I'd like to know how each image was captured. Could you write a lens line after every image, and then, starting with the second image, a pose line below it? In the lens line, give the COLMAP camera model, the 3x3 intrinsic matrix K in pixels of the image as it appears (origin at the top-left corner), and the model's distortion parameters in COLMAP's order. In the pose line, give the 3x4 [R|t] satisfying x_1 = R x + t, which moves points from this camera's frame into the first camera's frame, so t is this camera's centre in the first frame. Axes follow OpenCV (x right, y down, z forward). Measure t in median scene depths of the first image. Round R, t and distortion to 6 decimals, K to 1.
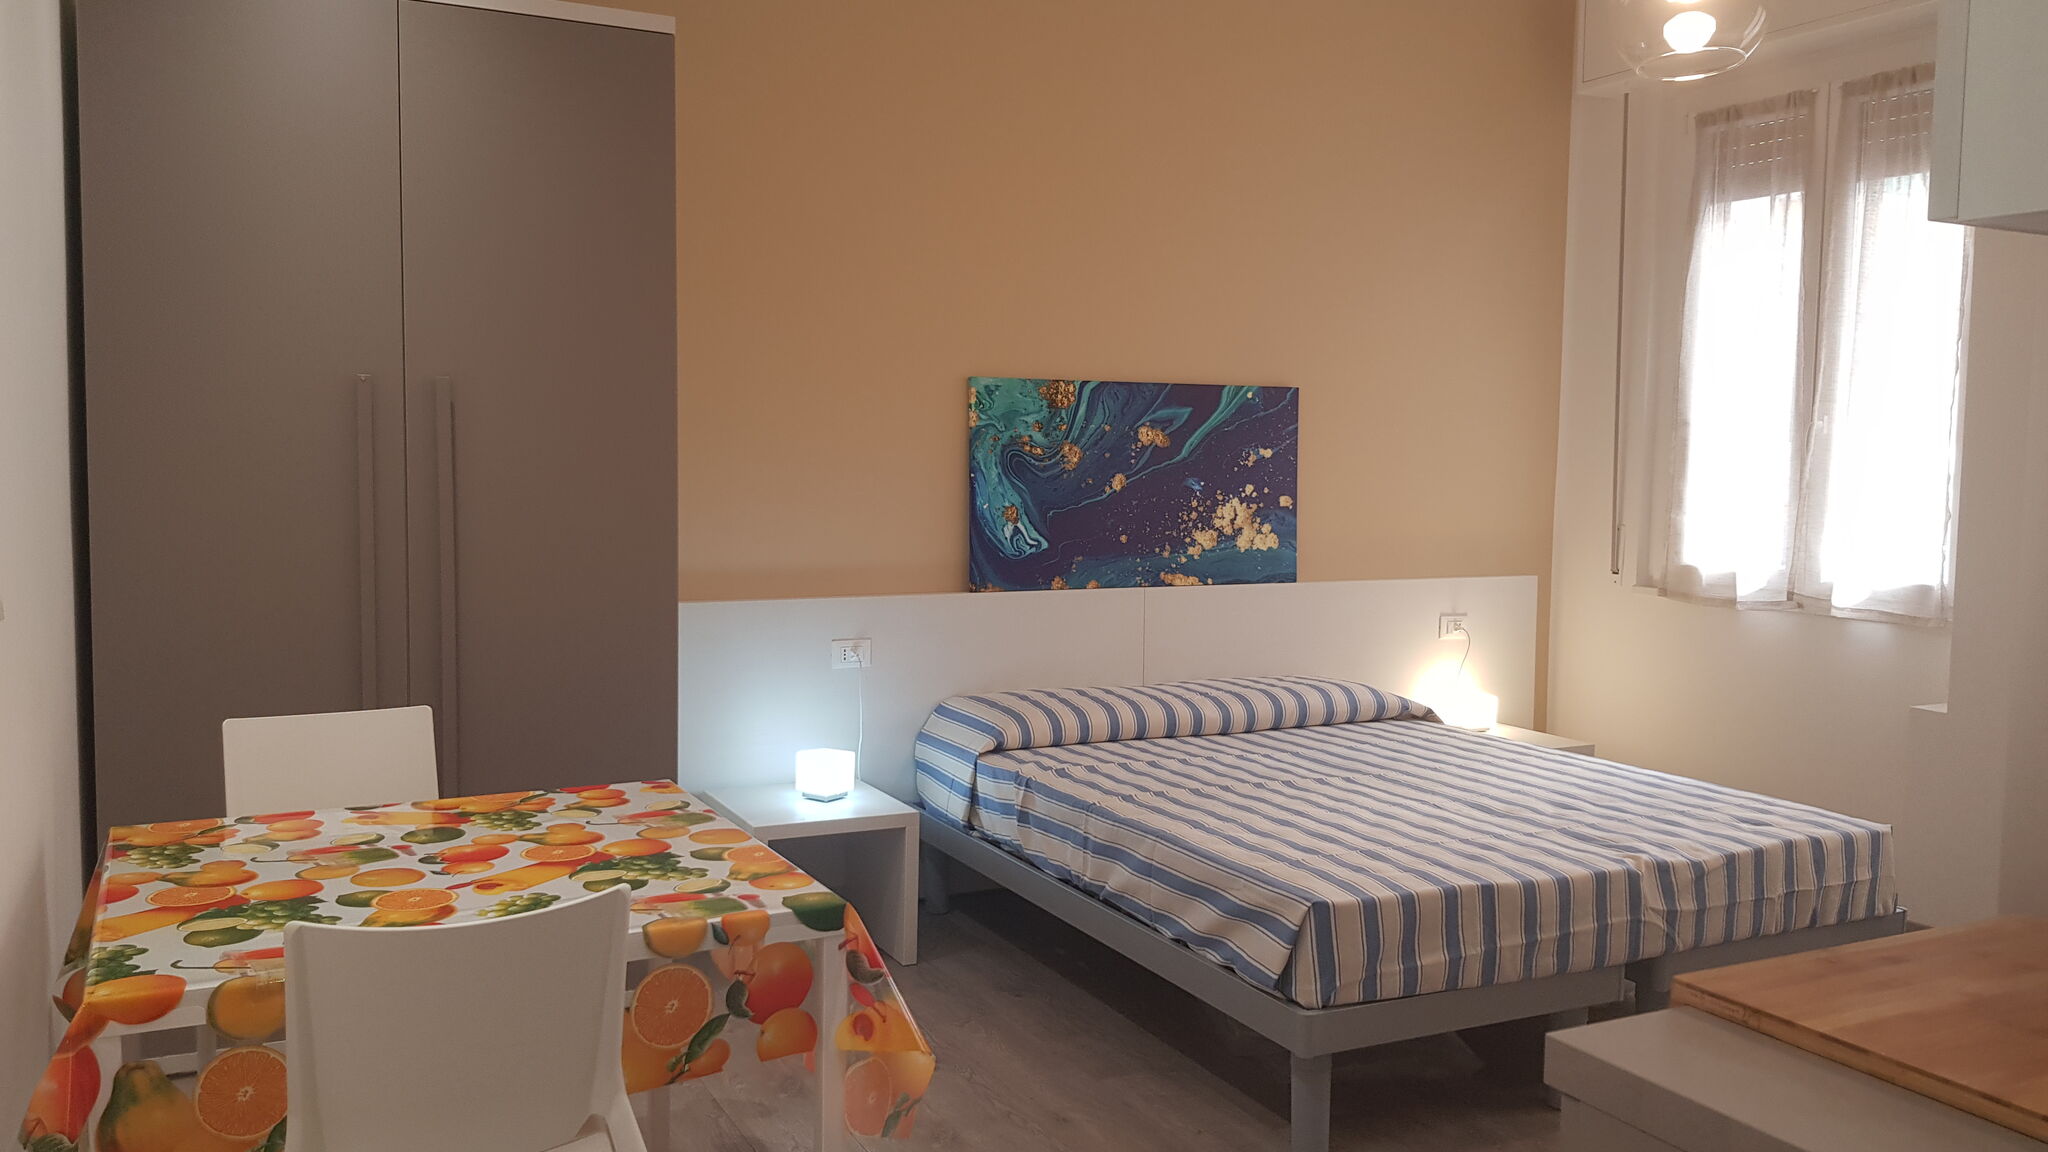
lens RADIAL K [[1569.9, 0, 1021.5], [0, 1569.9, 580.8], [0, 0, 1]] dist [0.028095, -0.017044]
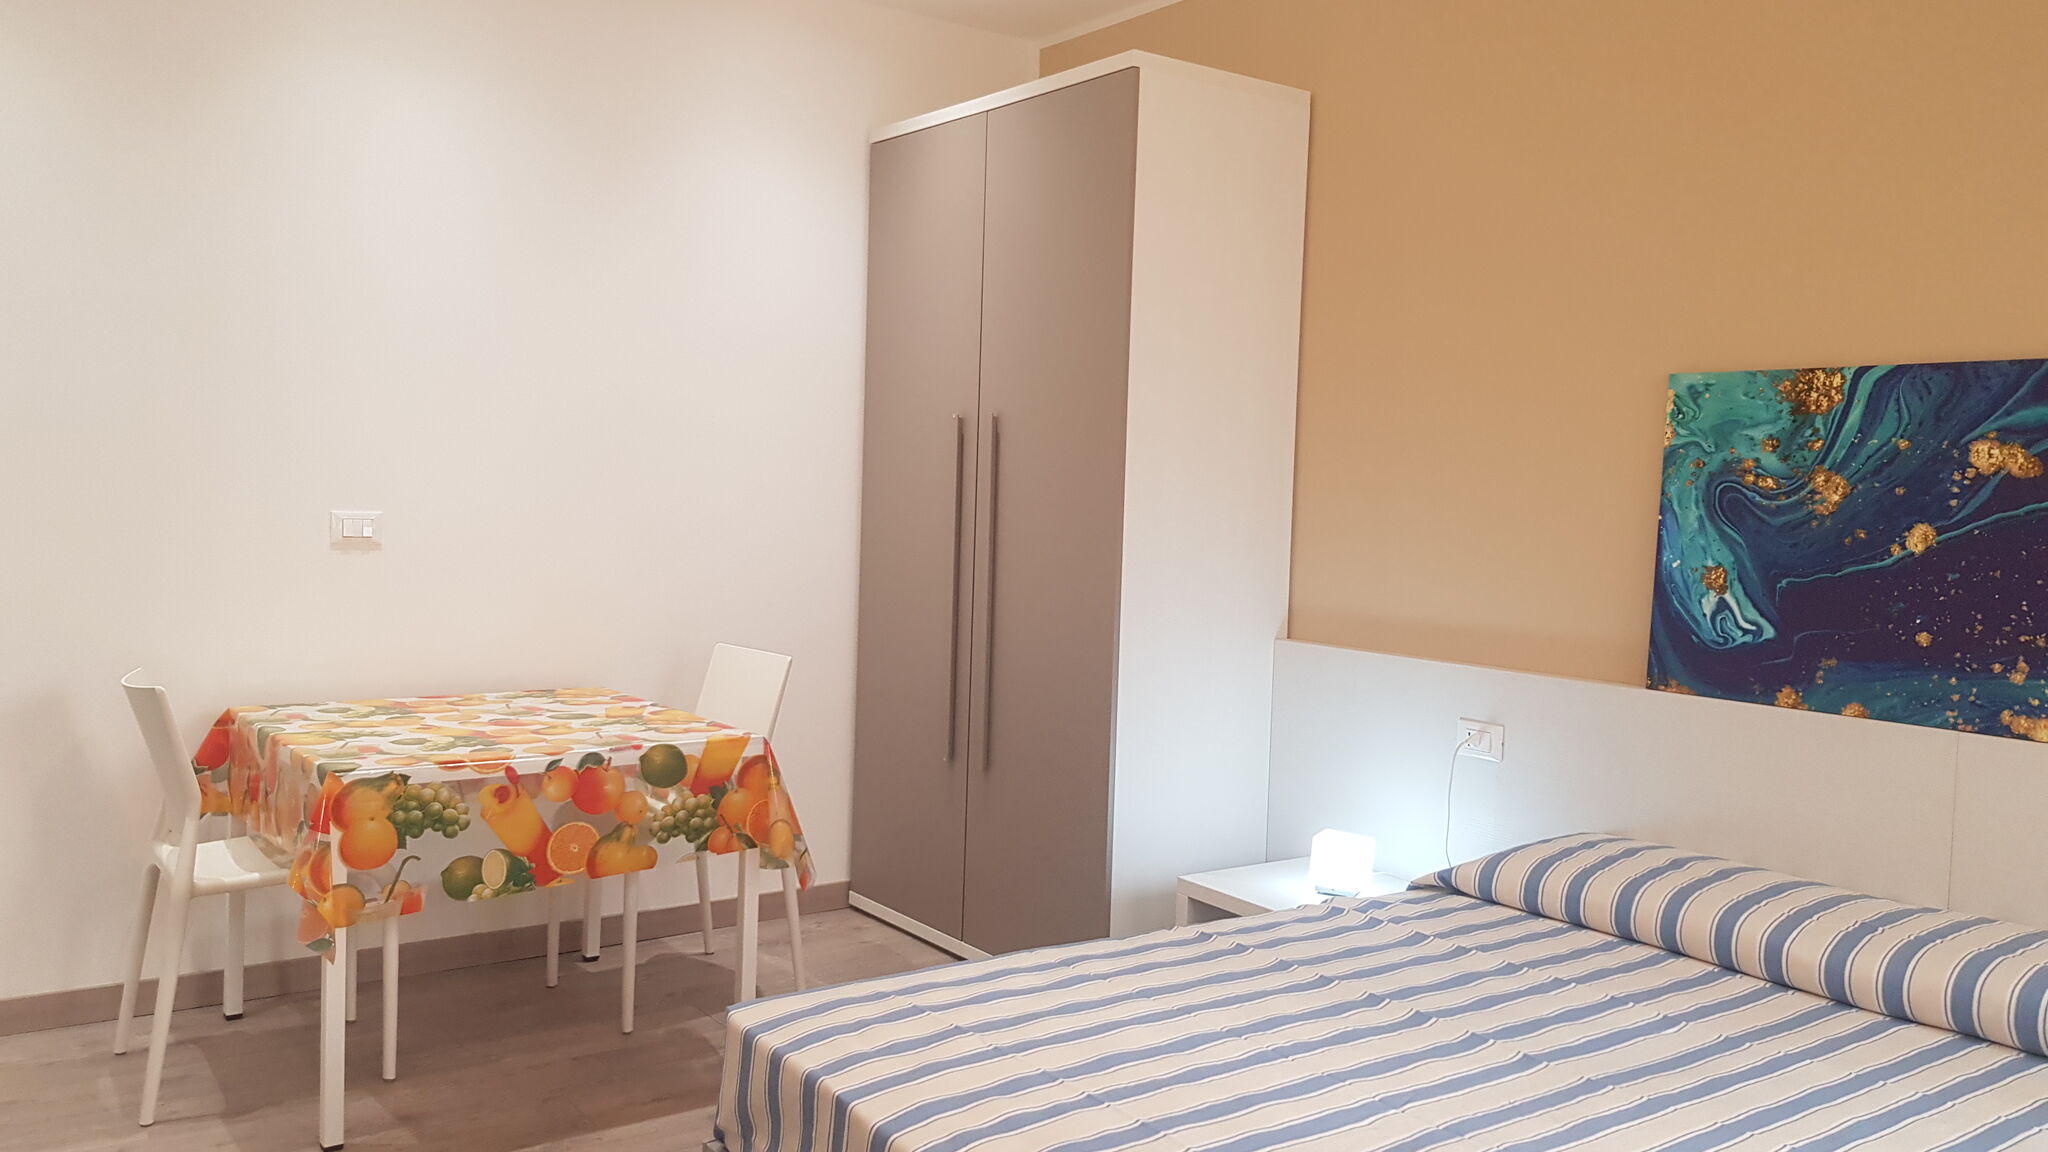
lens RADIAL K [[1569.9, 0, 1009.6], [0, 1569.9, 495.9], [0, 0, 1]] dist [0.028095, -0.017044]
pose [[0.184314, 0.010209, -0.982814, 0.576598], [-0.095159, 0.995434, -0.007505, -0.043475], [0.978250, 0.094907, 0.184444, 0.581884]]
